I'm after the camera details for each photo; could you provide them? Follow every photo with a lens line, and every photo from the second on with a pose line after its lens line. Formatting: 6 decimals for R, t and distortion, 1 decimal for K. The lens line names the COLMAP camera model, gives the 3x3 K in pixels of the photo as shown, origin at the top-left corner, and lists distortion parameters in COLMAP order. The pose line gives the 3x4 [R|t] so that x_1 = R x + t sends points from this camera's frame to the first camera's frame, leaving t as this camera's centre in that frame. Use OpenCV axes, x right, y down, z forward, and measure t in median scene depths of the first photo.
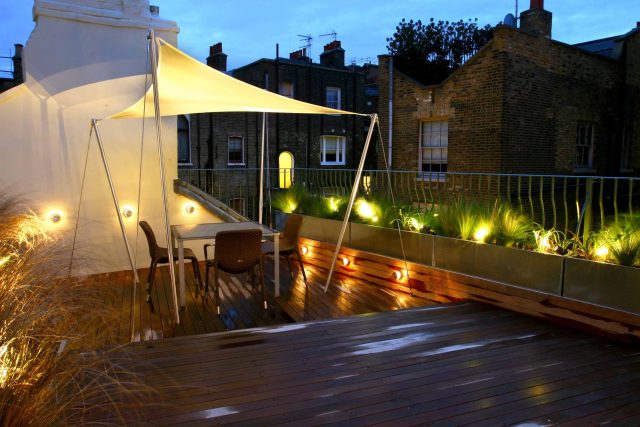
lens RADIAL K [[471.6, 0, 320.0], [0, 471.6, 213.5], [0, 0, 1]] dist [-0.065680, 0.038857]
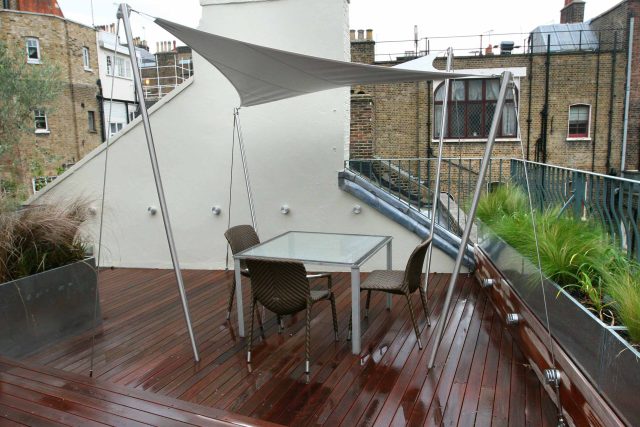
lens RADIAL K [[481.7, 0, 314.7], [0, 481.7, 212.8], [0, 0, 1]] dist [-0.067488, 0.039888]
pose [[0.710150, 0.091687, -0.698055, 0.119284], [-0.052049, 0.995608, 0.077819, -0.029167], [0.702124, -0.018930, 0.711803, 0.161429]]
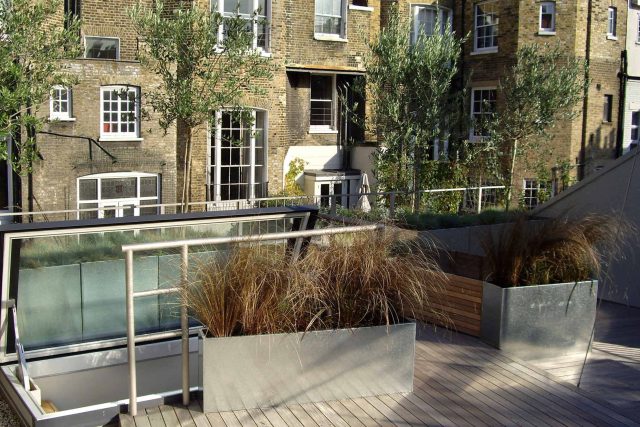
lens RADIAL K [[736.8, 0, 285.0], [0, 736.8, 228.9], [0, 0, 1]] dist [-0.090977, 0.018560]
pose [[-0.052042, 0.136090, -0.989329, 0.245154], [-0.113850, 0.983404, 0.141264, -0.040936], [0.992134, 0.119987, -0.035684, 0.104491]]
